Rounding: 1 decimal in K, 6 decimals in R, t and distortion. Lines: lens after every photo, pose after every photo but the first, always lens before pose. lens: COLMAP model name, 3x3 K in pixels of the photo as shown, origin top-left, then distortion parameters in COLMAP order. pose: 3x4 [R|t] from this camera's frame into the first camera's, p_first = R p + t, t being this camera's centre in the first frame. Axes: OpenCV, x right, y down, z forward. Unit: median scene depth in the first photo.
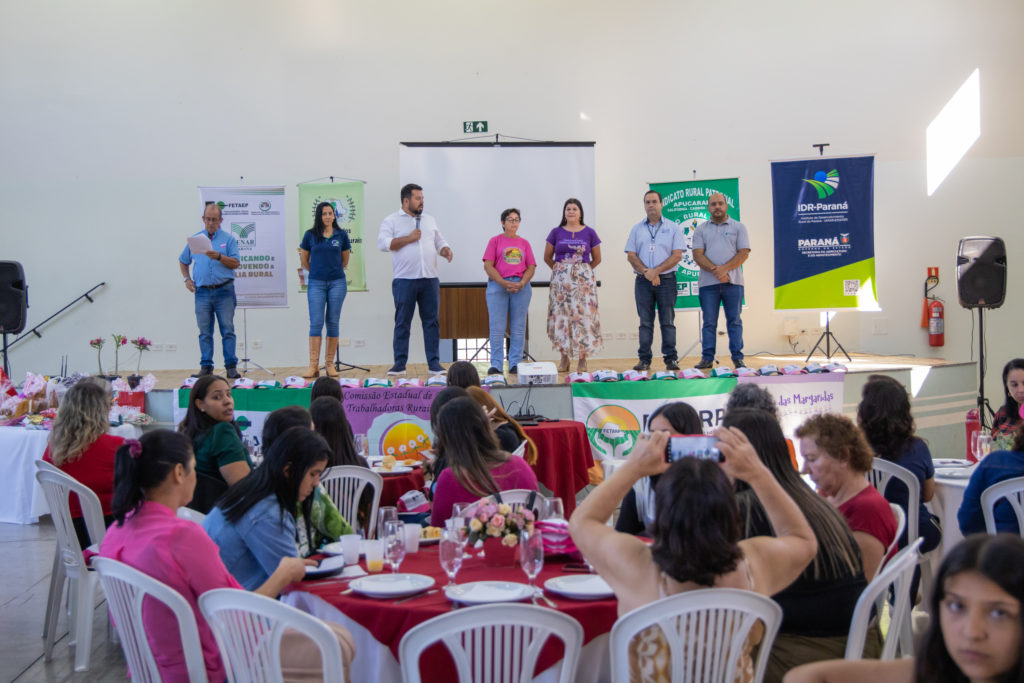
lens RADIAL K [[1350.0, 0, 502.0], [0, 1350.0, 310.4], [0, 0, 1]] dist [0.098088, 0.049095]
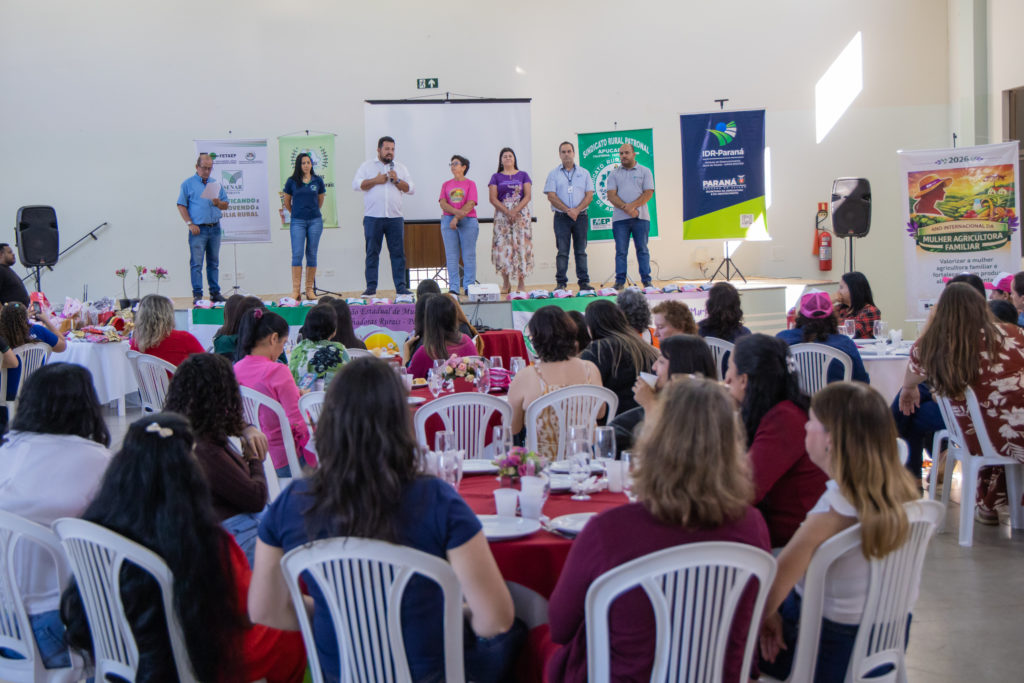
lens RADIAL K [[1371.7, 0, 476.0], [0, 1371.7, 303.6], [0, 0, 1]] dist [0.060174, 0.091040]
pose [[0.999708, -0.010891, 0.021558, -0.006923], [0.009985, 0.999080, 0.041702, 0.003179], [-0.021993, -0.041475, 0.998897, -0.210859]]
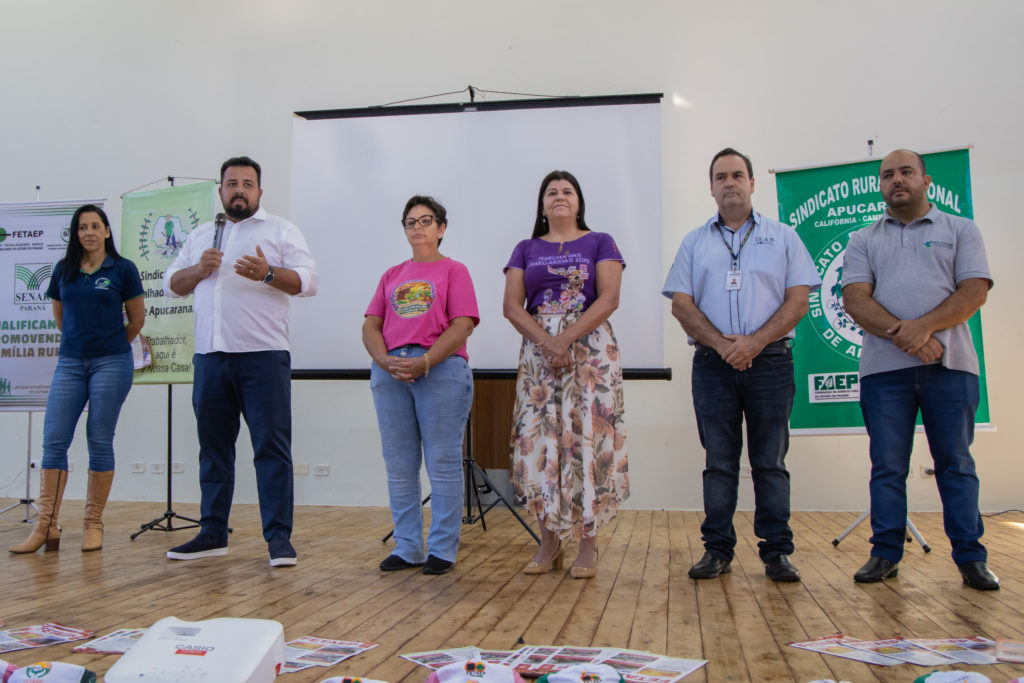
lens RADIAL K [[1064.4, 0, 435.4], [0, 1064.4, 345.2], [0, 0, 1]] dist [-0.131621, 0.181073]
pose [[0.959191, -0.000520, -0.282759, 0.106027], [-0.020702, 0.997185, -0.072060, -0.000960], [0.282001, 0.074973, 0.956480, 0.653077]]
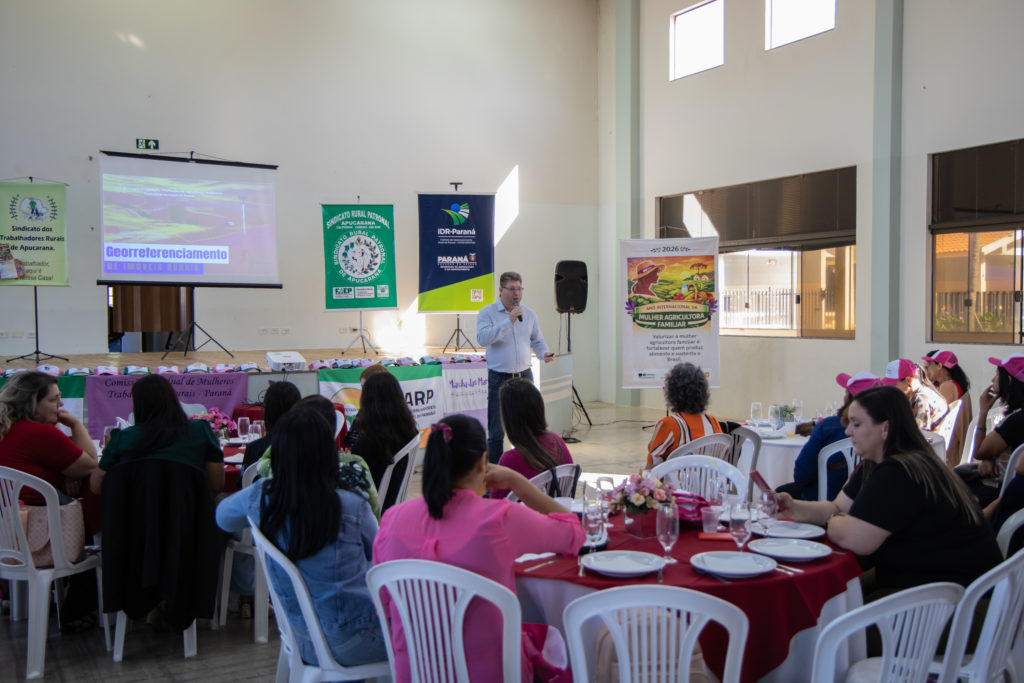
lens RADIAL K [[1033.2, 0, 512.0], [0, 1033.2, 341.5], [0, 0, 1]] dist [0.009102, 0.188832]
pose [[0.899980, 0.006733, 0.435879, -0.150372], [-0.017923, 0.999607, 0.021565, 0.005851], [-0.435562, -0.027220, 0.899747, 0.101095]]
